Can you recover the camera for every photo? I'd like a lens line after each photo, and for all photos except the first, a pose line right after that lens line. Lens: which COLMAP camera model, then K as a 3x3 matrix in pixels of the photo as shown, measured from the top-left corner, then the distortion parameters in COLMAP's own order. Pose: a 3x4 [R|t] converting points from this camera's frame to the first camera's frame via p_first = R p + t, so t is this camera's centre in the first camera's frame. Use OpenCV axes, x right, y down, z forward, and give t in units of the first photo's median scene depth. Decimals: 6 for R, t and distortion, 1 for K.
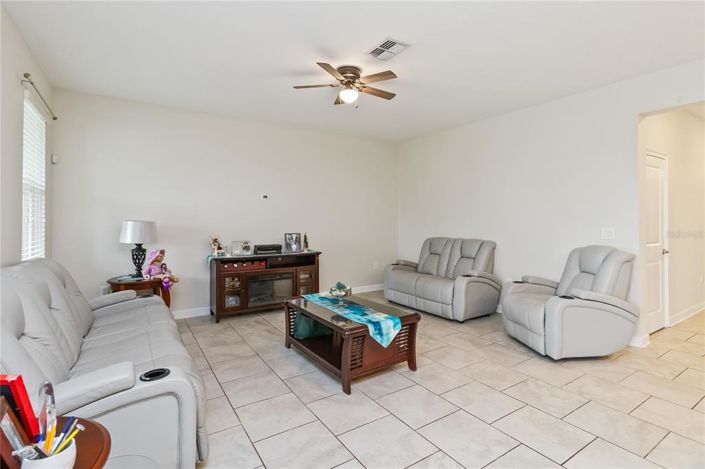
lens RADIAL K [[340.6, 0, 351.3], [0, 340.6, 221.5], [0, 0, 1]] dist [0.001013, 0.000030]
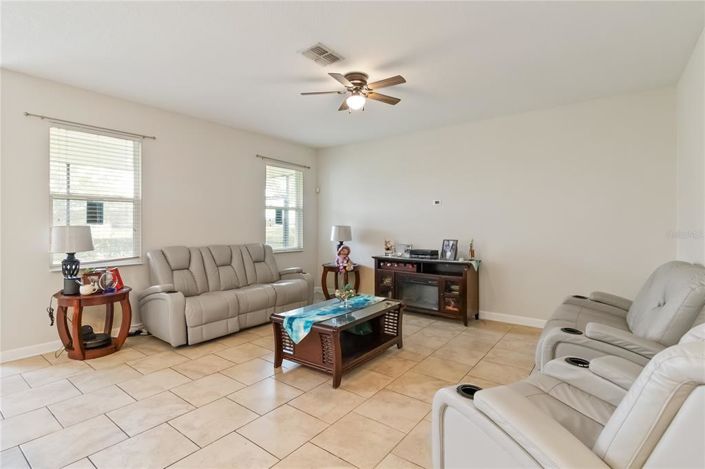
lens RADIAL K [[346.7, 0, 350.9], [0, 346.7, 228.8], [0, 0, 1]] dist [0.000361, 0.000135]
pose [[0.334583, 0.010691, -0.942305, 0.955426], [-0.006364, 0.999938, 0.009086, -0.003269], [0.942345, 0.002957, 0.334631, 0.639977]]
